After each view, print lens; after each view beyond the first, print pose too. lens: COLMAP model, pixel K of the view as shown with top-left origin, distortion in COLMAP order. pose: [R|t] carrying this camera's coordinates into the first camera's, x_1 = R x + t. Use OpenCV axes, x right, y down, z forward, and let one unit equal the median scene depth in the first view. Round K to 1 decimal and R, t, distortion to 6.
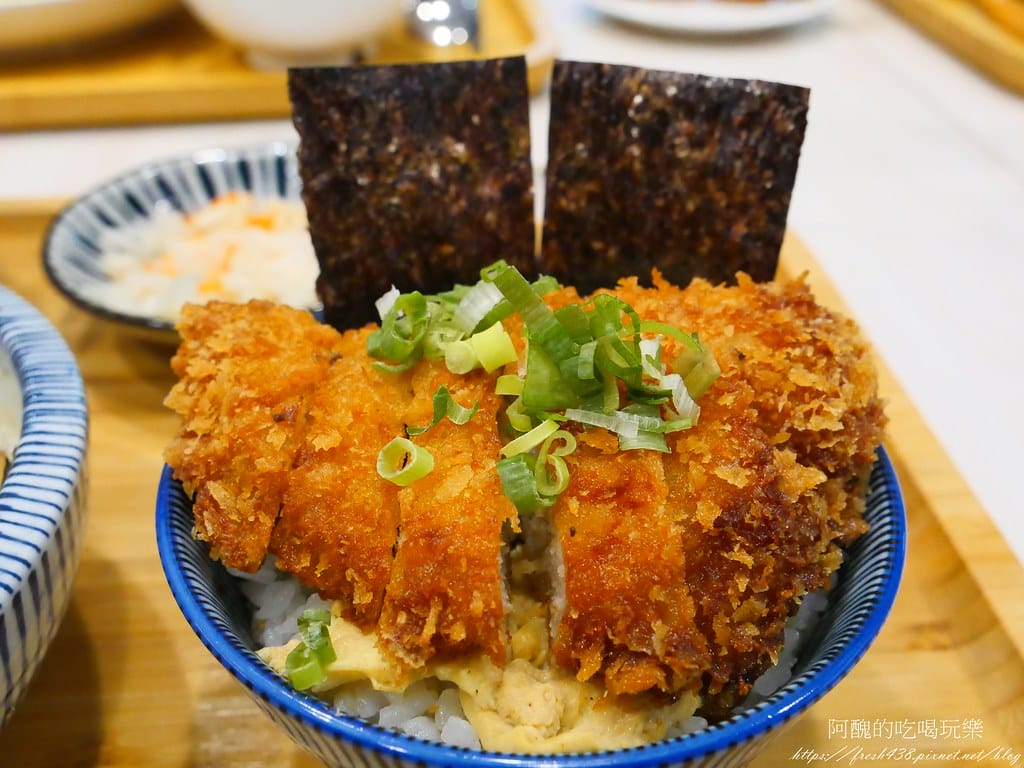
lens RADIAL K [[1036.8, 0, 510.5], [0, 1036.8, 377.7], [0, 0, 1]] dist [0.023217, 0.000000]
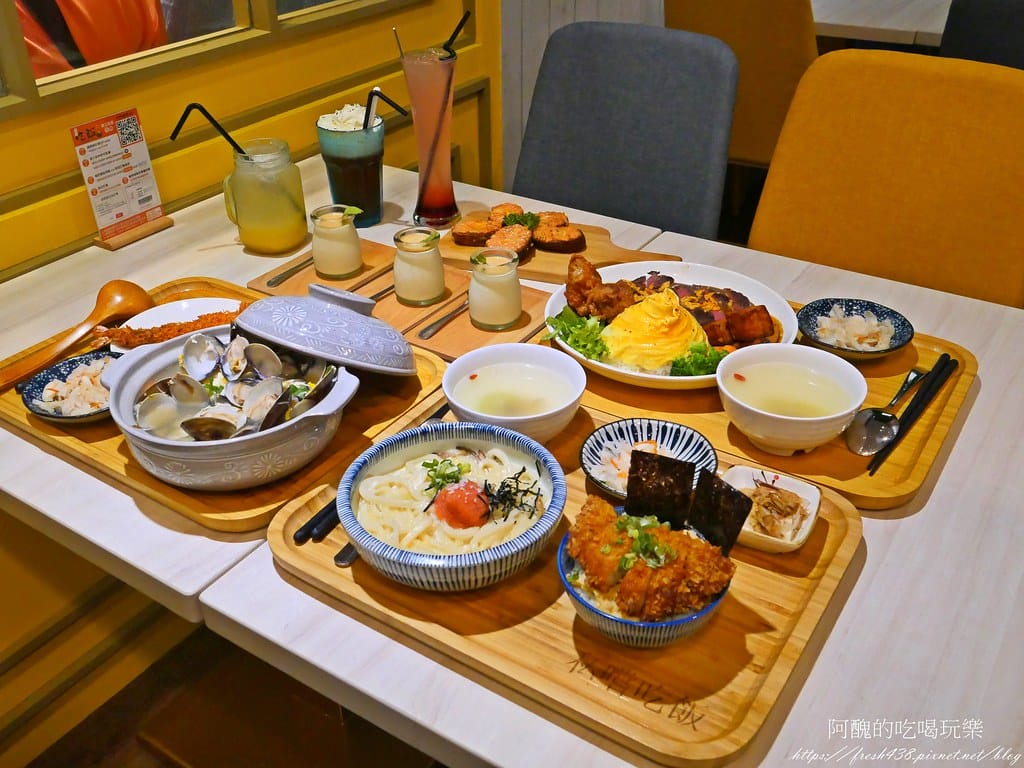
lens RADIAL K [[1036.8, 0, 511.2], [0, 1036.8, 380.9], [0, 0, 1]] dist [0.023217, 0.000000]
pose [[0.791842, 0.307865, -0.527451, 1.781422], [-0.336276, 0.940724, 0.044248, -0.694804], [0.509808, 0.142332, 0.848432, -3.299884]]
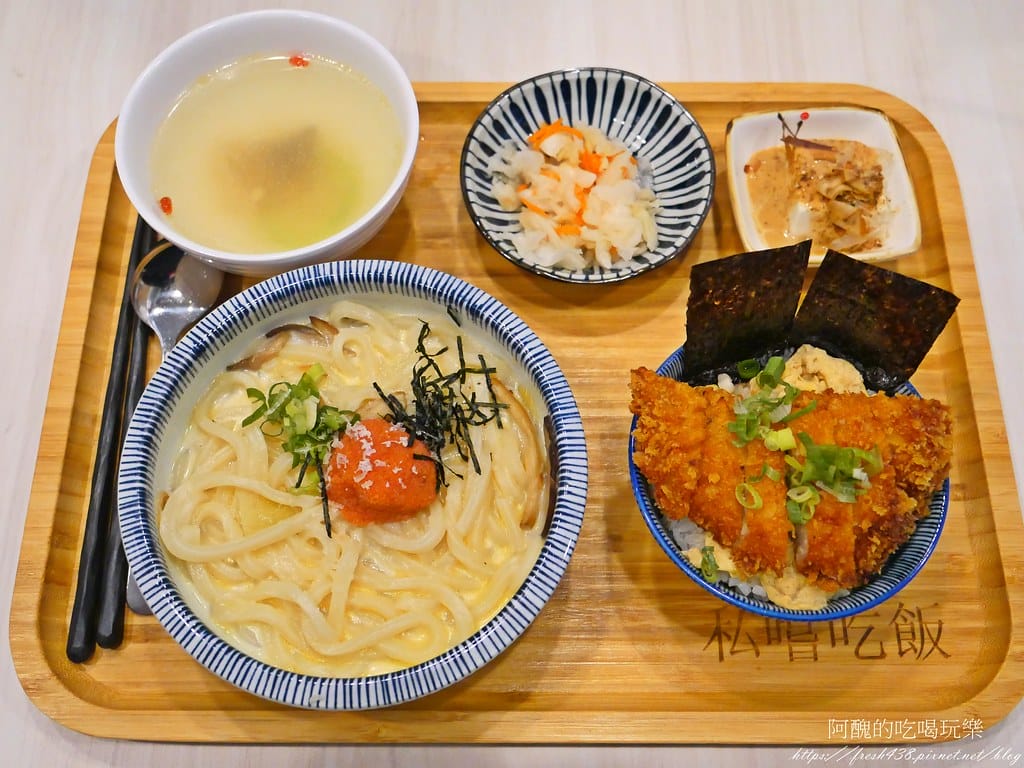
lens RADIAL K [[1036.8, 0, 510.9], [0, 1036.8, 387.3], [0, 0, 1]] dist [0.023217, 0.000000]
pose [[0.997299, 0.069682, -0.023235, -0.610916], [-0.046067, 0.839734, 0.541041, -1.416654], [0.057212, -0.538509, 0.840675, -0.962444]]
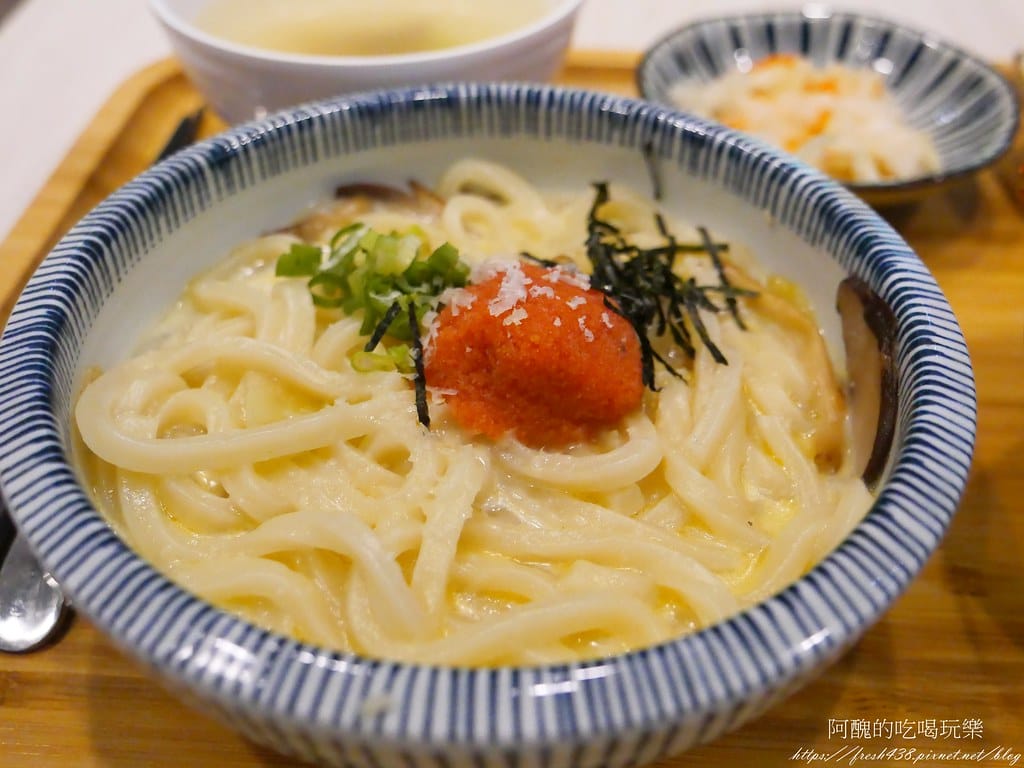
lens RADIAL K [[975.9, 0, 511.8], [0, 975.9, 393.1], [0, 0, 1]] dist [0.002610, 0.000000]
pose [[0.992013, 0.094982, -0.082996, -0.901252], [-0.082978, 0.986988, 0.137730, 0.084237], [0.094998, -0.129743, 0.986986, -0.139534]]
